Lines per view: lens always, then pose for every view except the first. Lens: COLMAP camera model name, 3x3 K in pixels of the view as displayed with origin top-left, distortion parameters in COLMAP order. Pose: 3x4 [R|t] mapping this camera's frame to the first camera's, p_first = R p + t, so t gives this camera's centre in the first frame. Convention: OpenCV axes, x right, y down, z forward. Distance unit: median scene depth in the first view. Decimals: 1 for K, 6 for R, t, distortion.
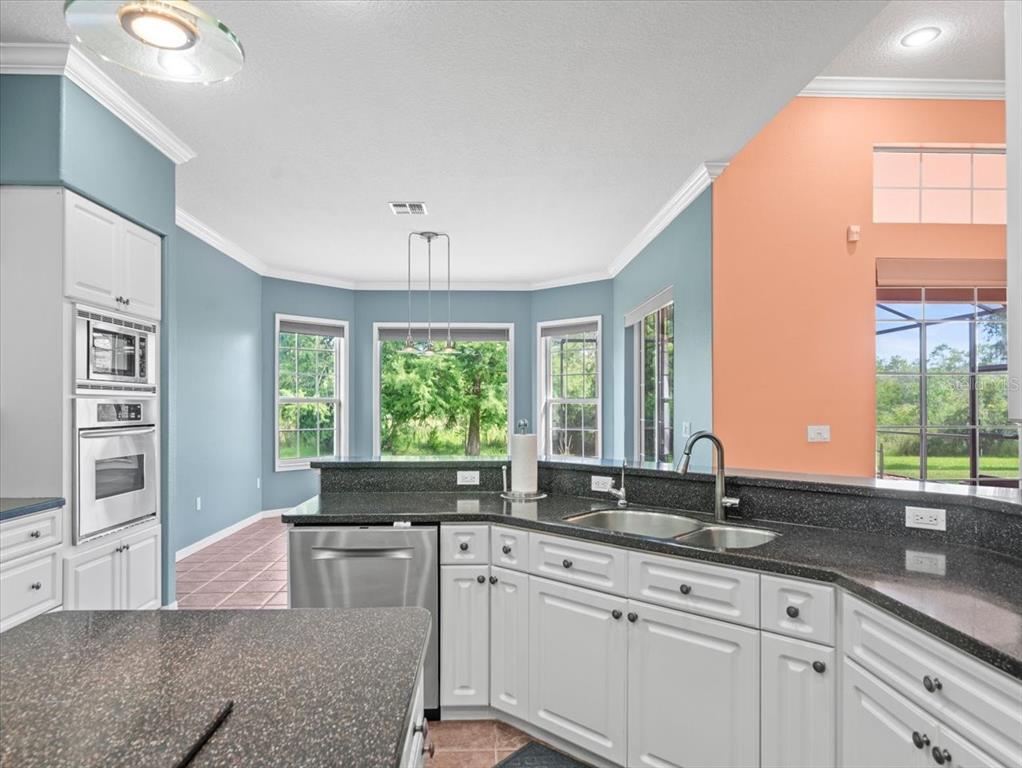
lens RADIAL K [[625.2, 0, 517.4], [0, 625.2, 401.0], [0, 0, 1]] dist [0.008638, -0.001094]
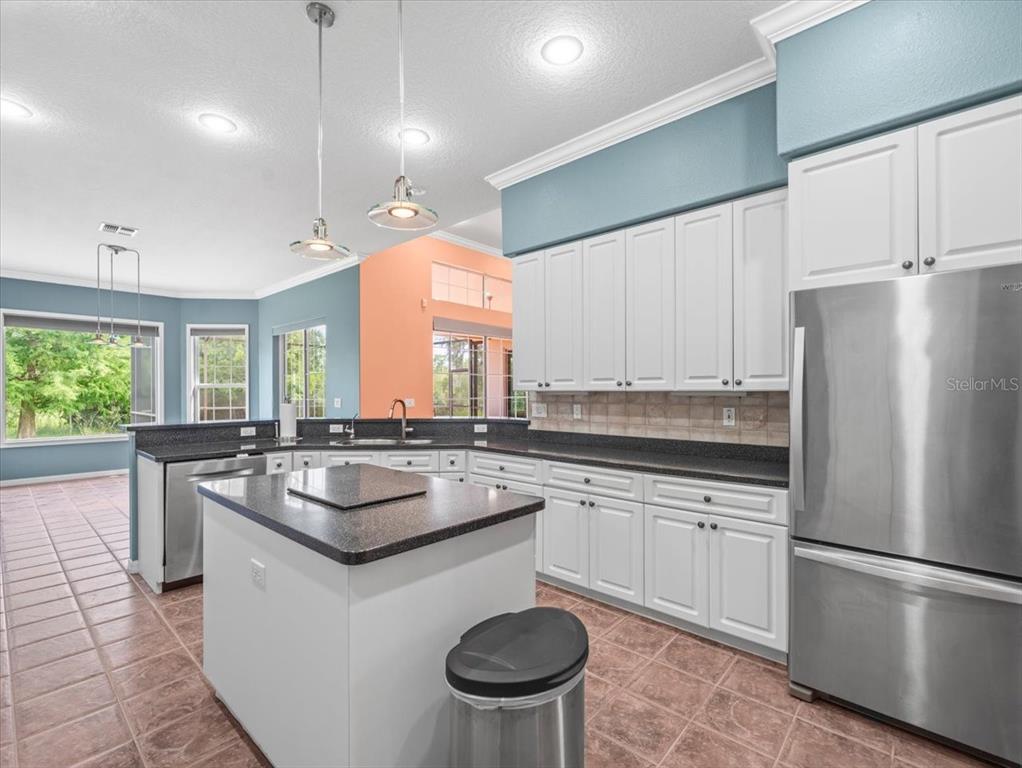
lens RADIAL K [[468.5, 0, 511.2], [0, 468.5, 391.1], [0, 0, 1]] dist [0.003350, -0.000326]
pose [[0.698242, -0.001697, 0.715860, -0.486532], [-0.002439, 0.999986, 0.004750, 0.010709], [-0.715858, -0.005062, 0.698227, -0.348508]]
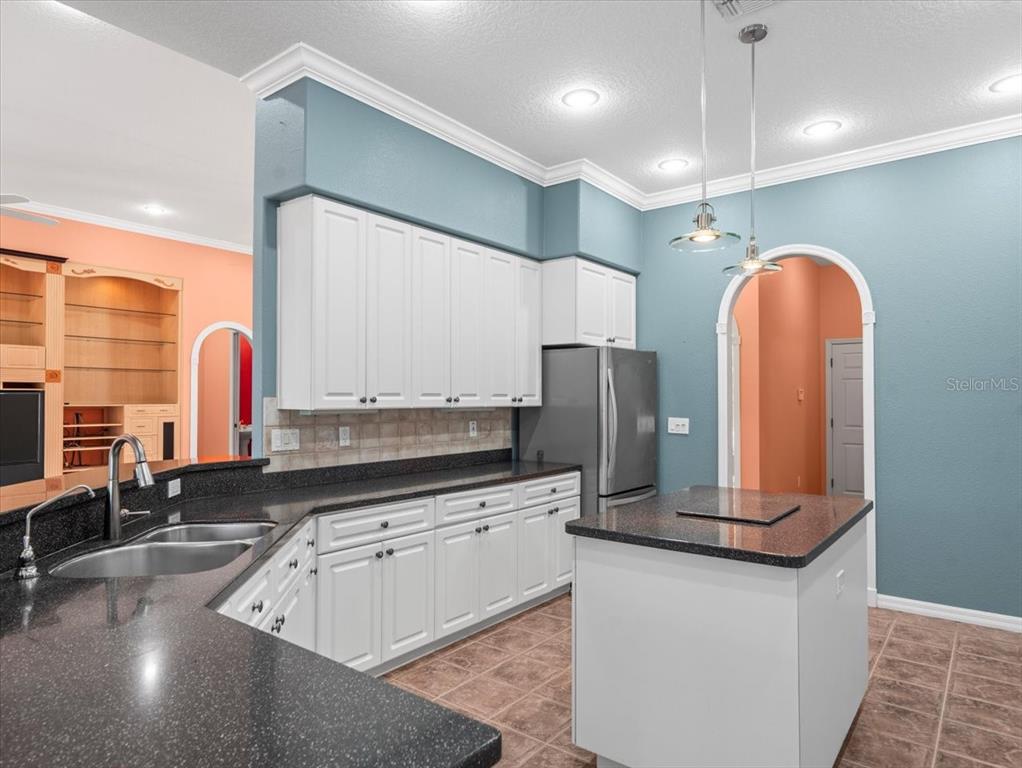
lens RADIAL K [[625.2, 0, 510.3], [0, 625.2, 387.8], [0, 0, 1]] dist [0.008638, -0.001094]
pose [[-0.758785, 0.014953, 0.651169, -0.510381], [-0.002195, 0.999672, -0.025514, 0.006846], [-0.651337, -0.020789, -0.758503, 1.066931]]
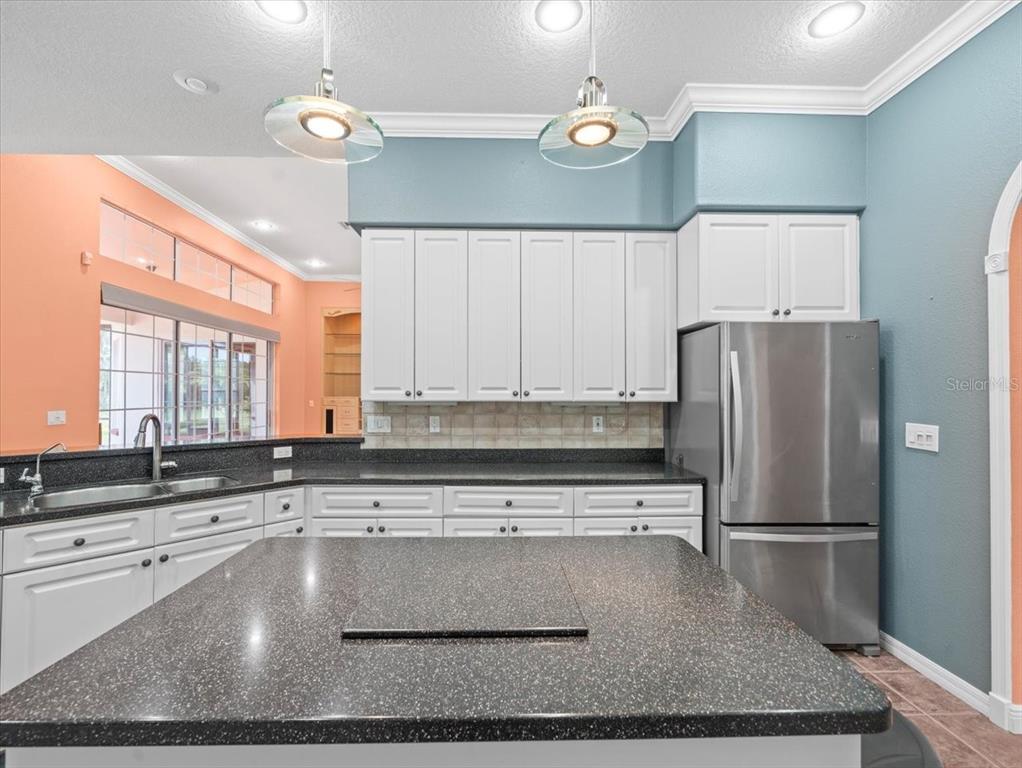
lens RADIAL K [[447.9, 0, 507.4], [0, 447.9, 390.0], [0, 0, 1]] dist [0.001094, -0.000181]
pose [[0.015356, 0.012361, 0.999806, -0.507171], [-0.008832, 0.999886, -0.012226, 0.002844], [-0.999843, -0.008643, 0.015463, 0.194918]]
